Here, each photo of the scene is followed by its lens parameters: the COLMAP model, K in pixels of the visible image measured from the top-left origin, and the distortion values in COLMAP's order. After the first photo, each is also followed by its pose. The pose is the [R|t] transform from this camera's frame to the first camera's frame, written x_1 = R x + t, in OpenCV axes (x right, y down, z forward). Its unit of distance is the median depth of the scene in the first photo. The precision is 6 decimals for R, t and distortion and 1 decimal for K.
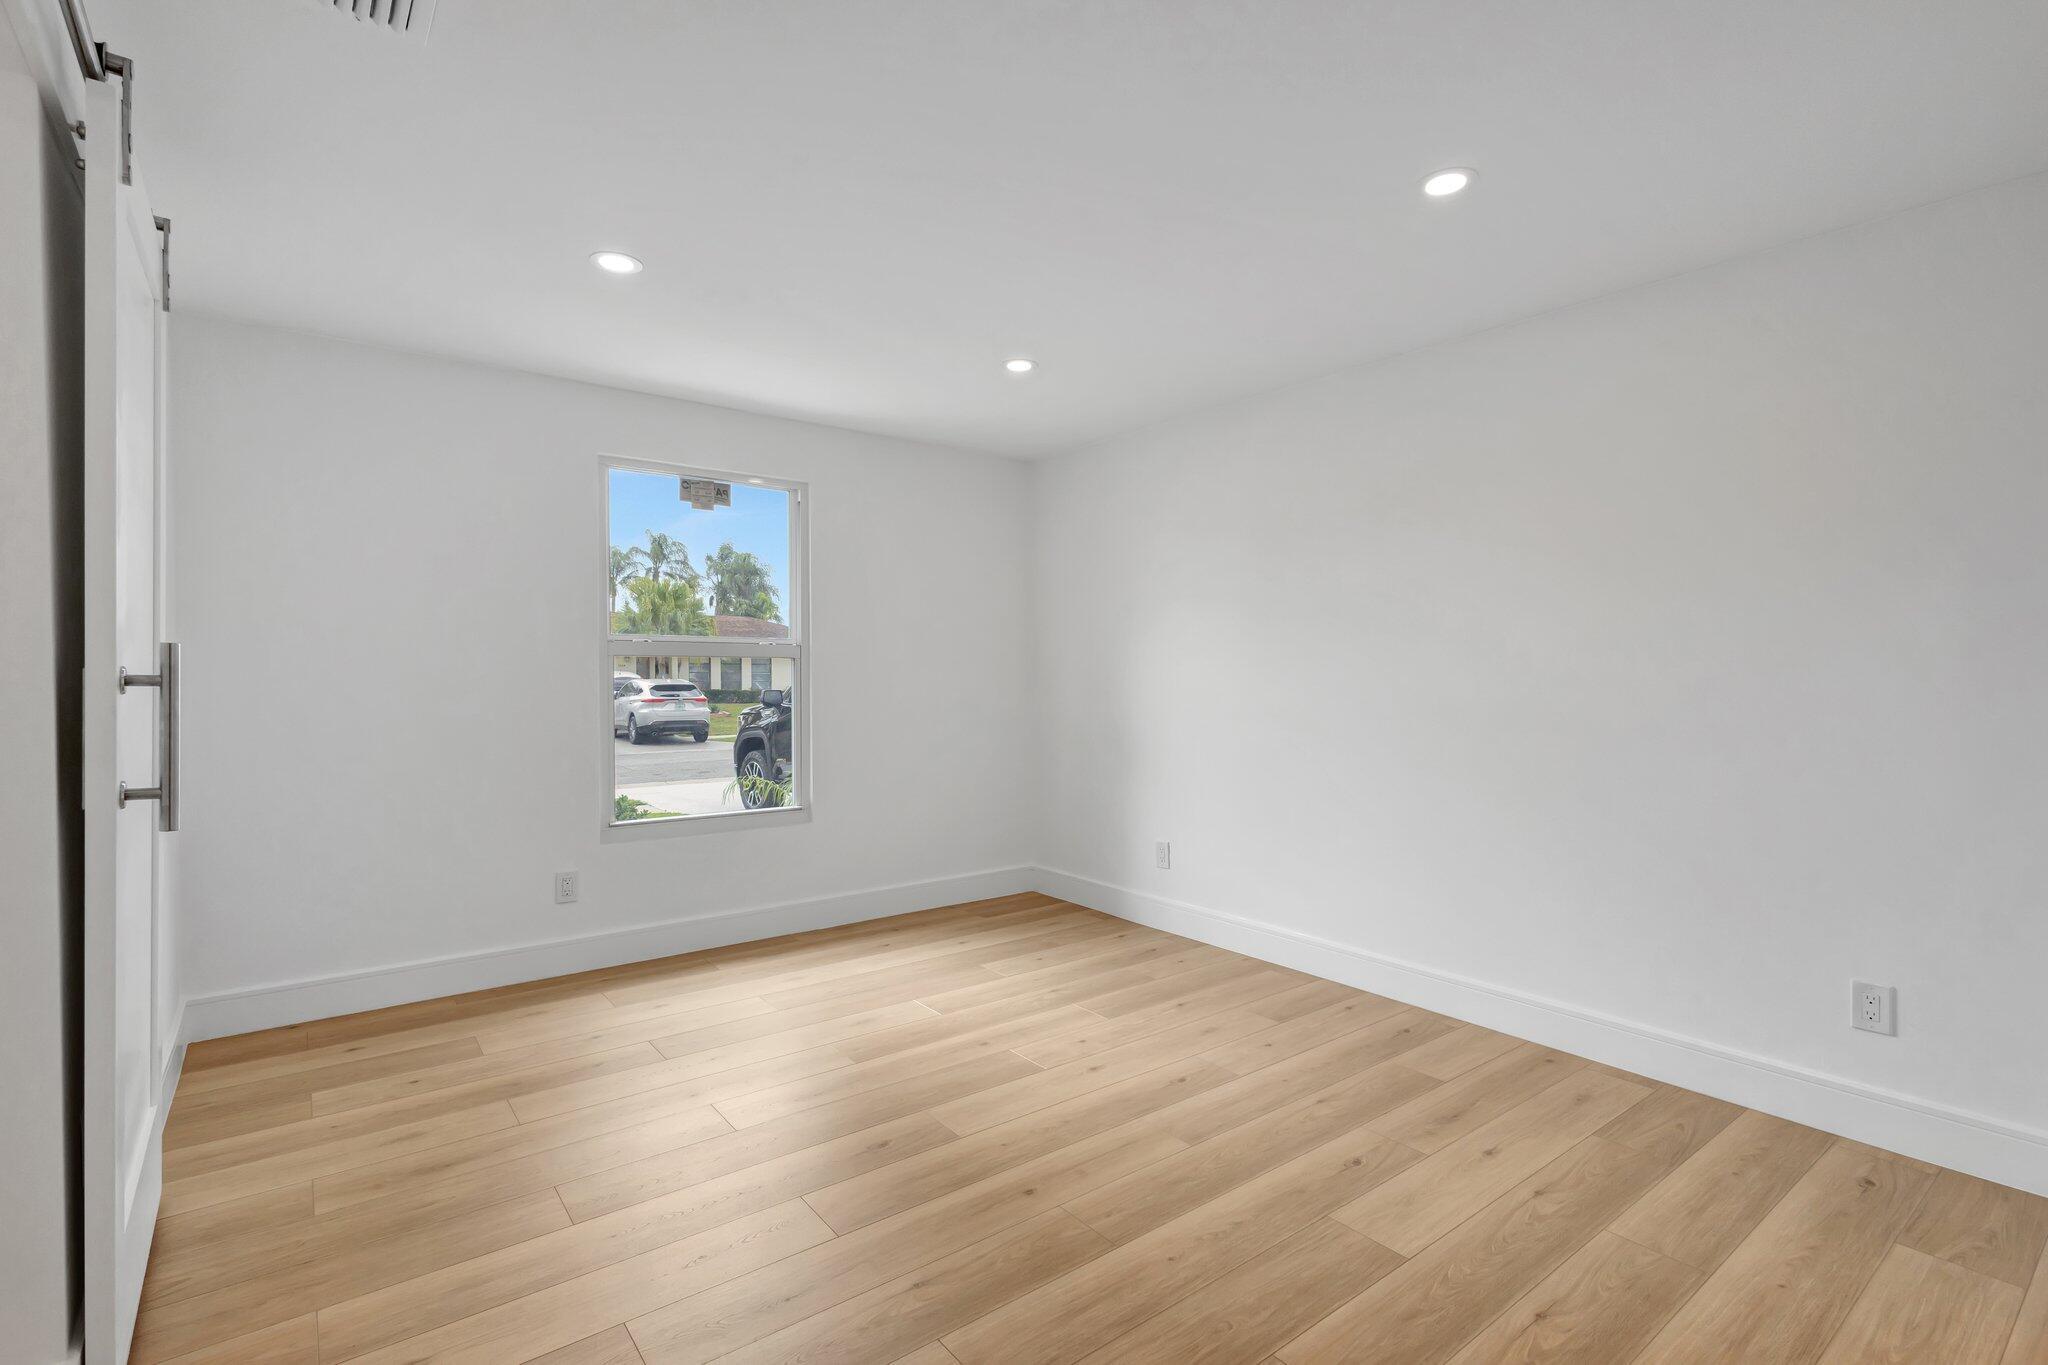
lens RADIAL K [[930.7, 0, 1031.5], [0, 930.7, 678.5], [0, 0, 1]] dist [0.003225, 0.000336]
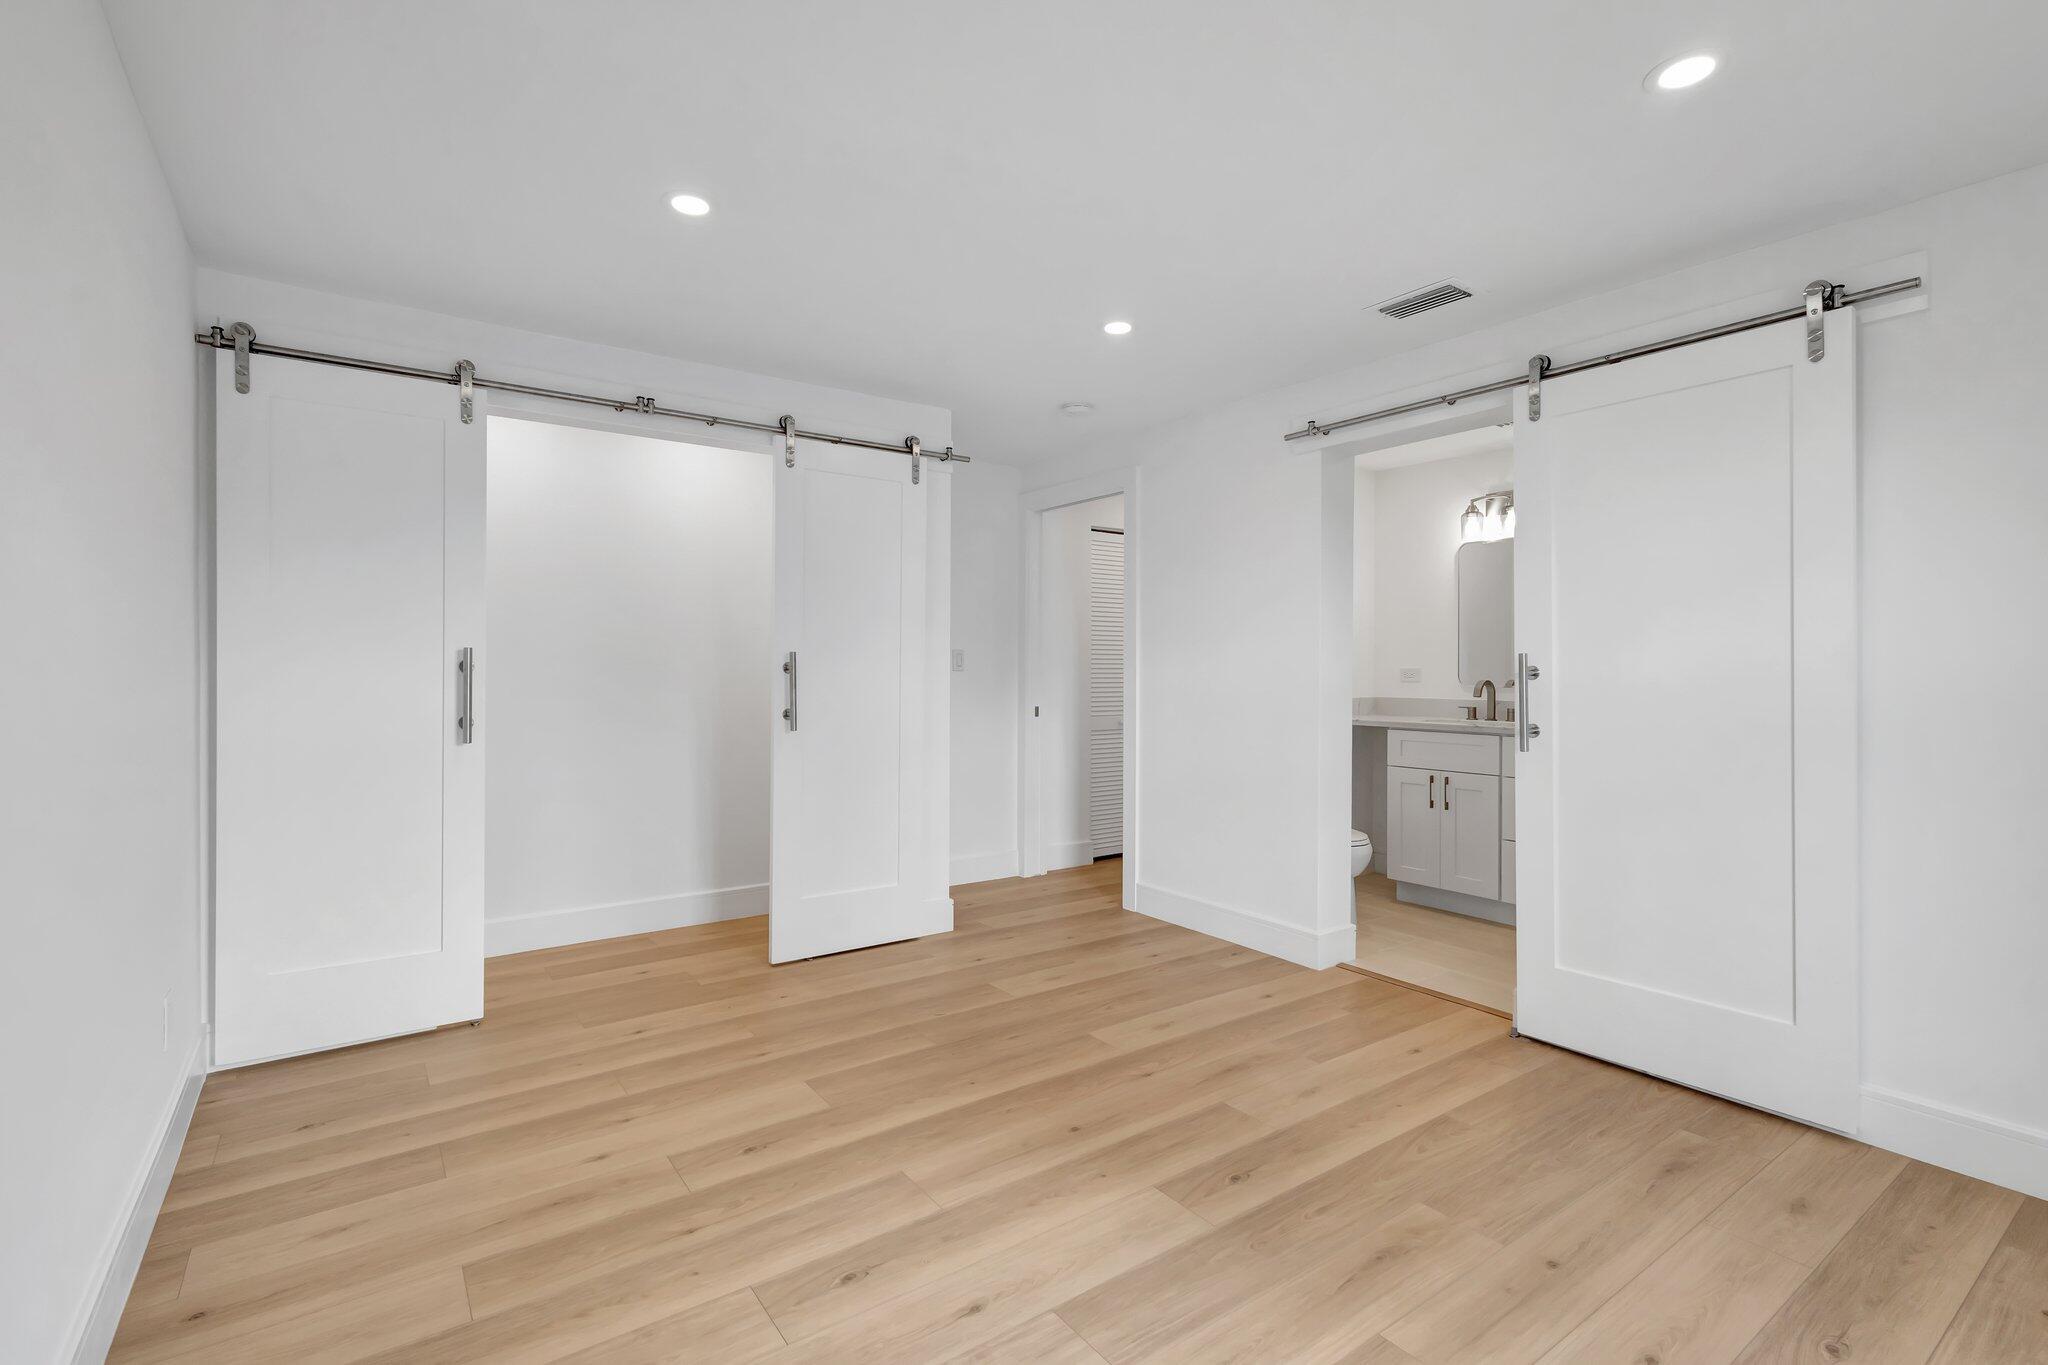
lens RADIAL K [[941.3, 0, 1014.5], [0, 941.3, 677.3], [0, 0, 1]] dist [0.007662, -0.000305]
pose [[-0.998626, -0.007184, 0.051910, 0.011993], [-0.006605, 0.999914, 0.011326, -0.004666], [-0.051987, 0.010967, -0.998588, 1.695518]]
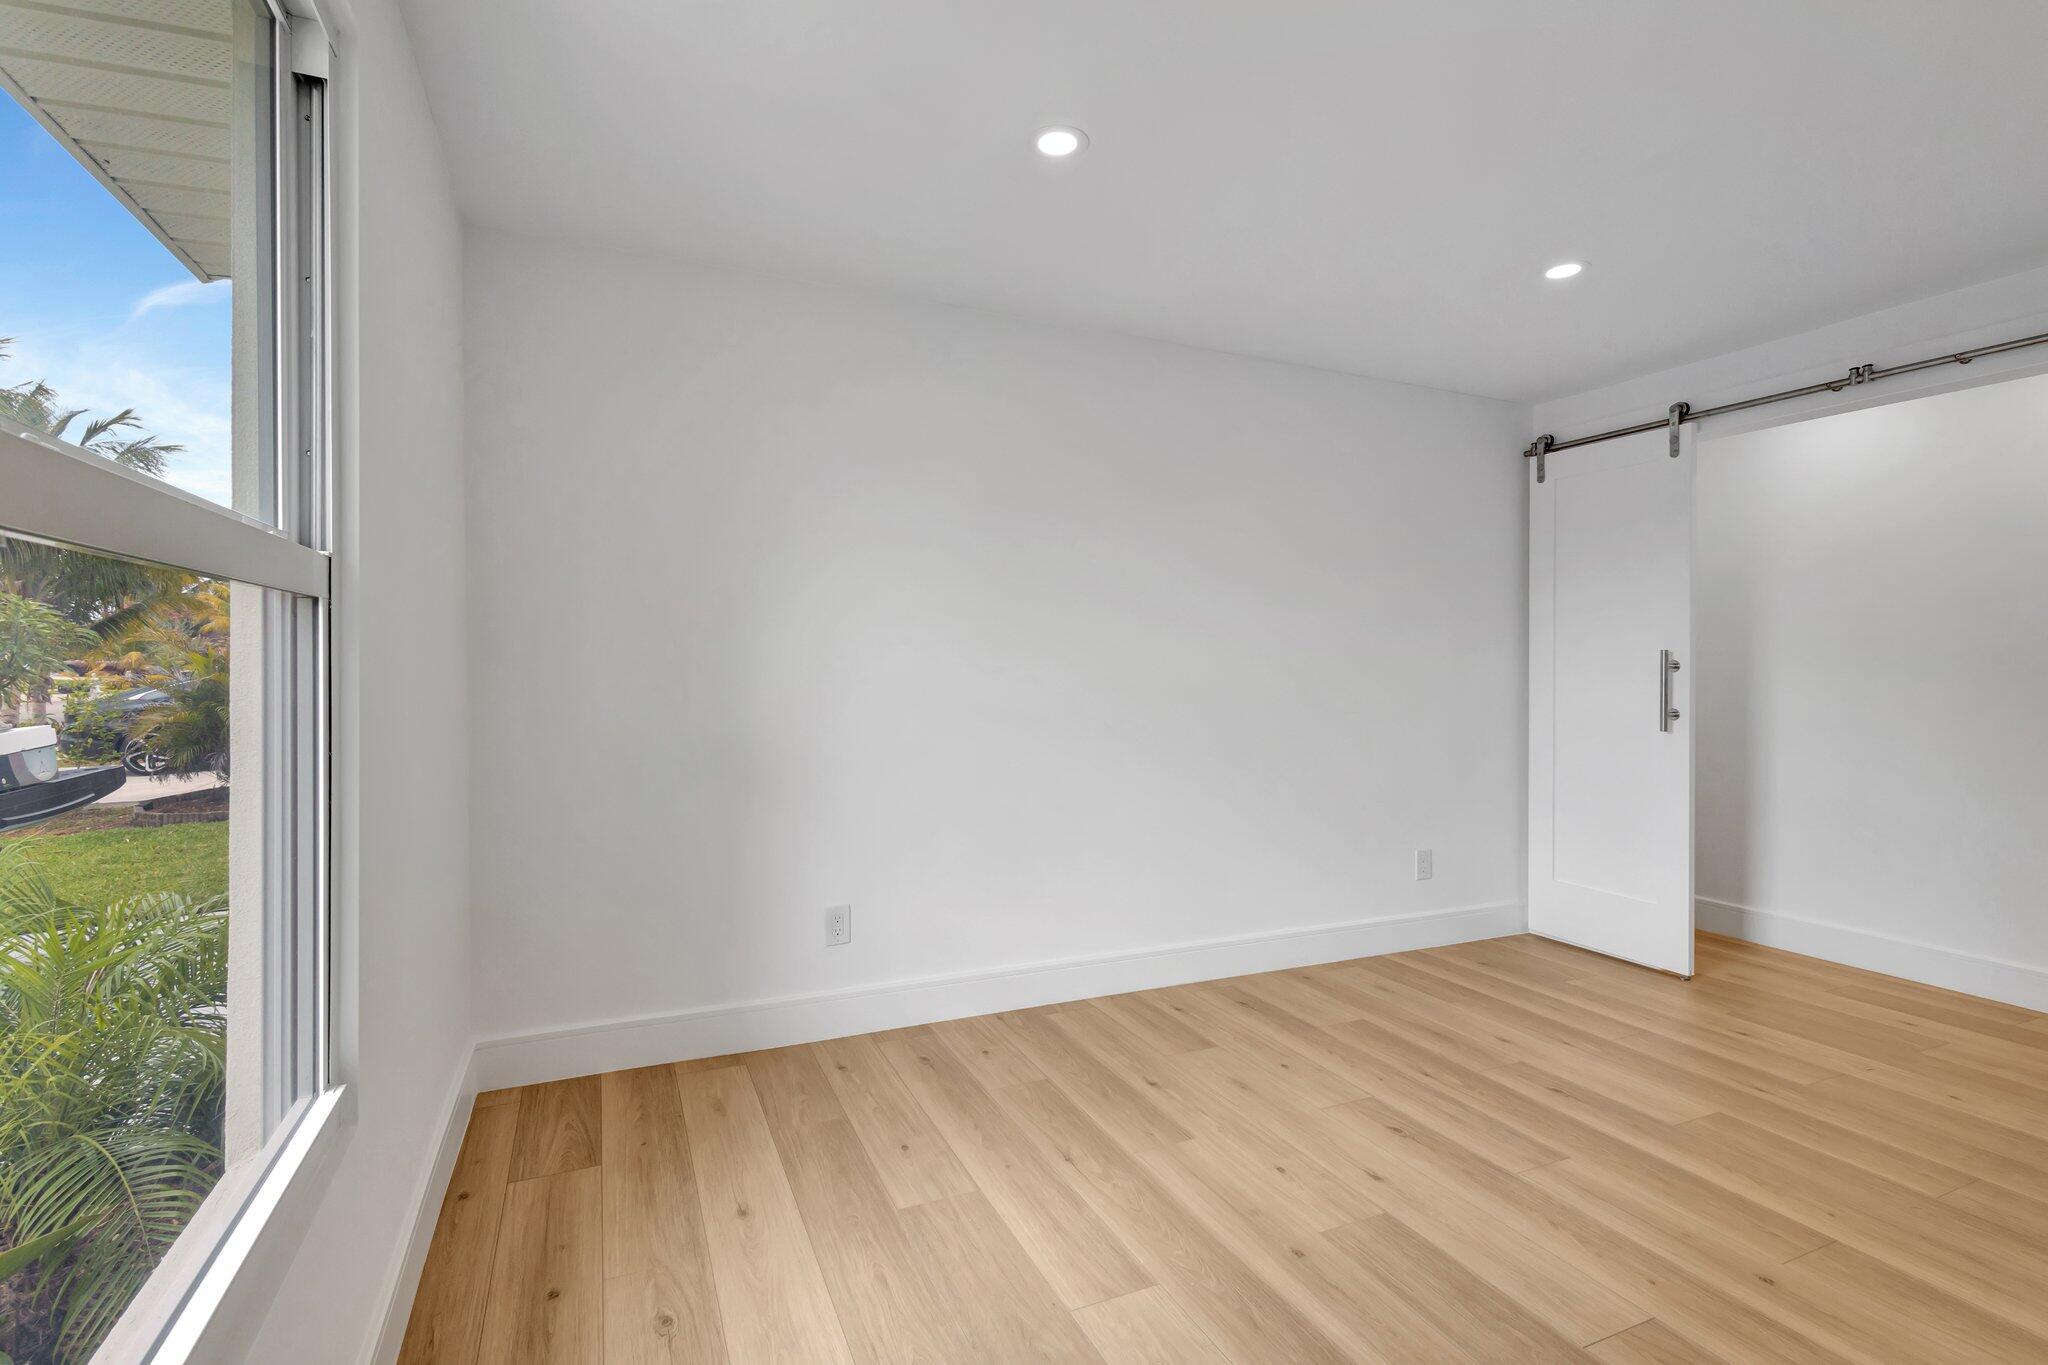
lens RADIAL K [[941.3, 0, 1014.5], [0, 941.3, 677.3], [0, 0, 1]] dist [0.007662, -0.000305]
pose [[0.251161, -0.017011, 0.967796, -0.789290], [-0.003945, 0.999819, 0.018597, -0.005510], [-0.967937, -0.008489, 0.251048, 1.150993]]
